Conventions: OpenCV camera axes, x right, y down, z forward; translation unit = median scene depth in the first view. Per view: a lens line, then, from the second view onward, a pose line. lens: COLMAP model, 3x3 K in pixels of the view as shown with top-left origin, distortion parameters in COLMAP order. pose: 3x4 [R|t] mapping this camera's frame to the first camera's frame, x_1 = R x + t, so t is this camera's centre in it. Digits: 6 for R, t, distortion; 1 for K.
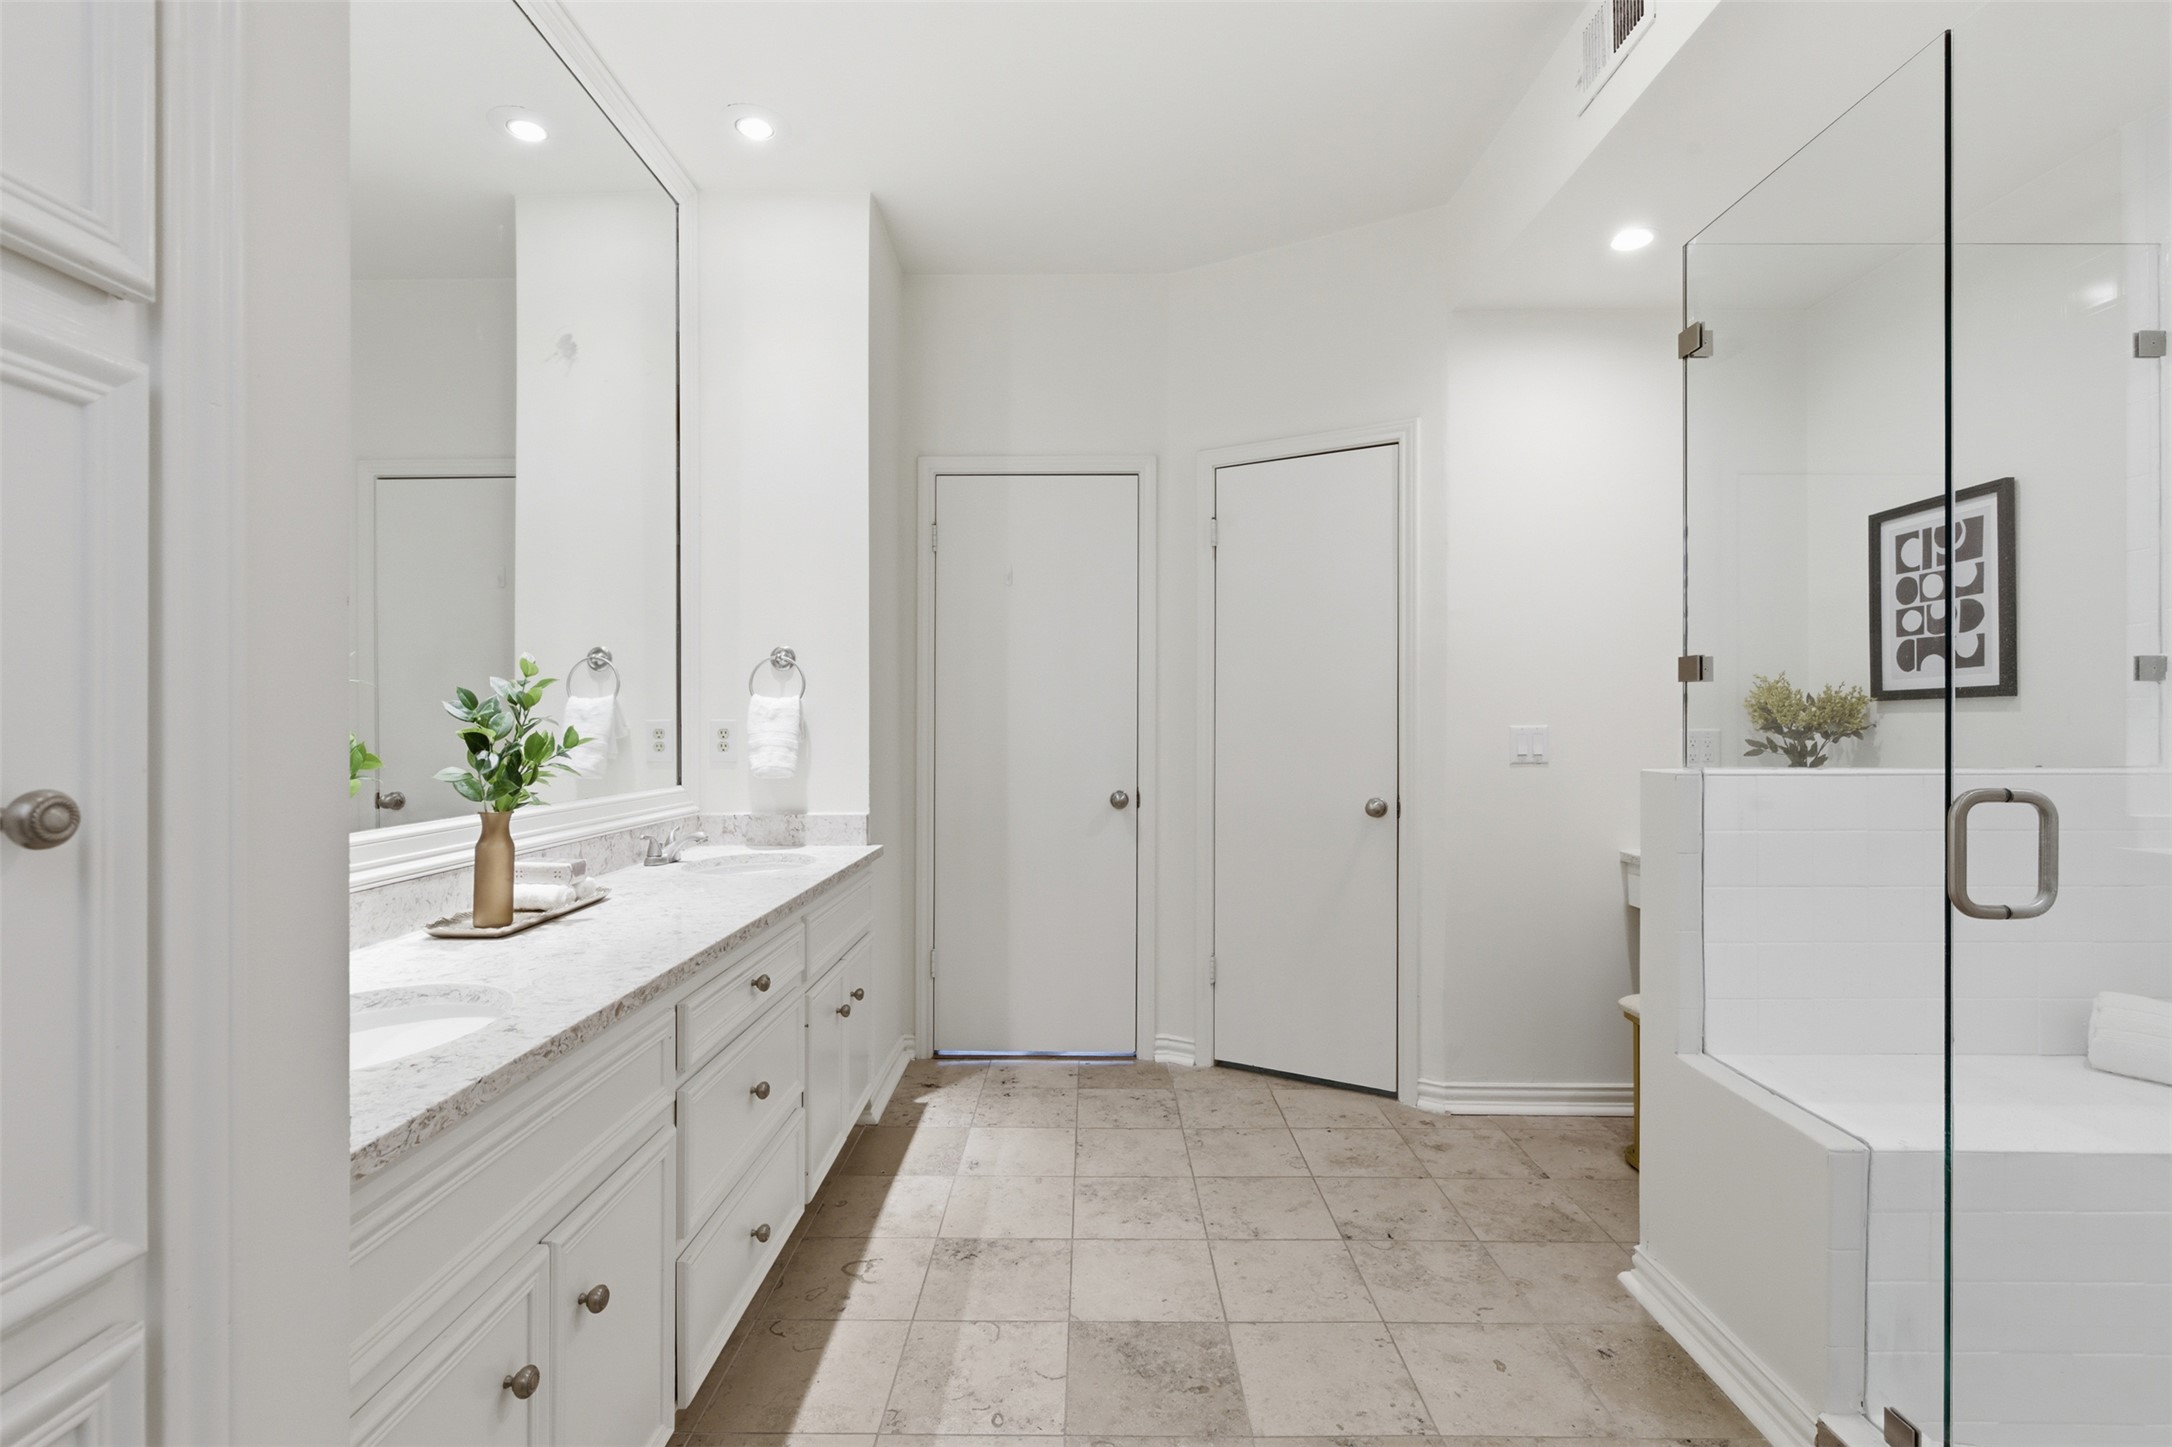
lens RADIAL K [[986.3, 0, 1080.7], [0, 986.3, 724.9], [0, 0, 1]] dist [-0.003255, -0.001136]
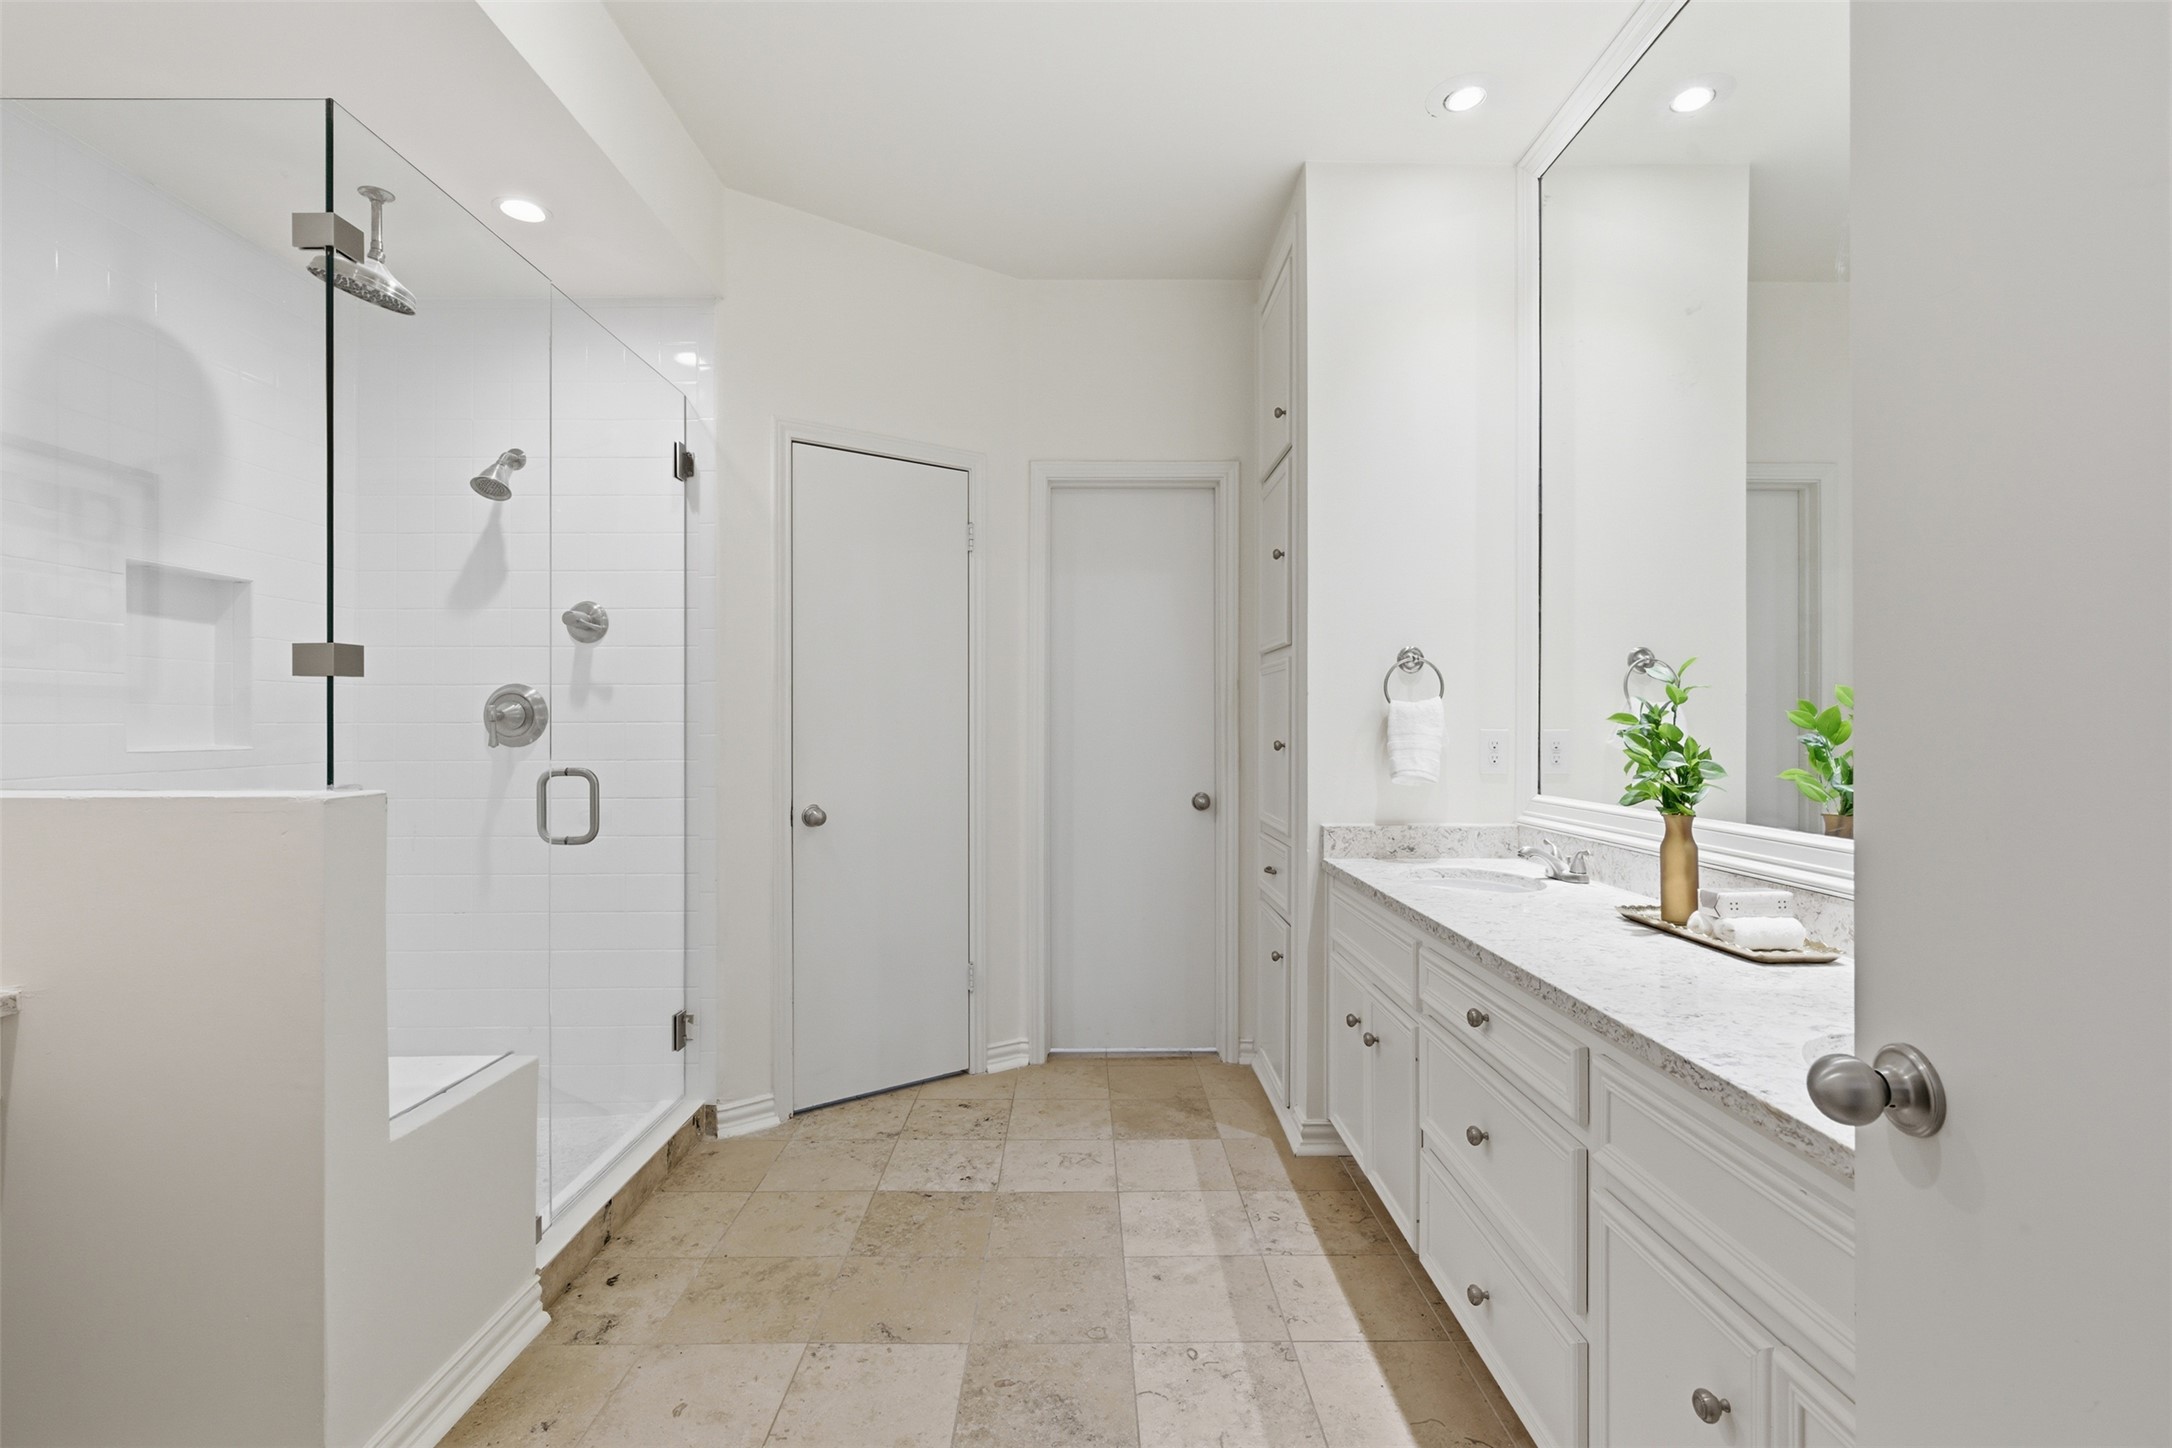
lens RADIAL K [[986.3, 0, 1087.1], [0, 986.3, 727.2], [0, 0, 1]] dist [-0.003255, -0.001136]
pose [[-0.999813, 0.000625, -0.019304, 0.054197], [0.000663, 0.999998, -0.001965, -0.002551], [0.019302, -0.001978, -0.999812, 2.035239]]
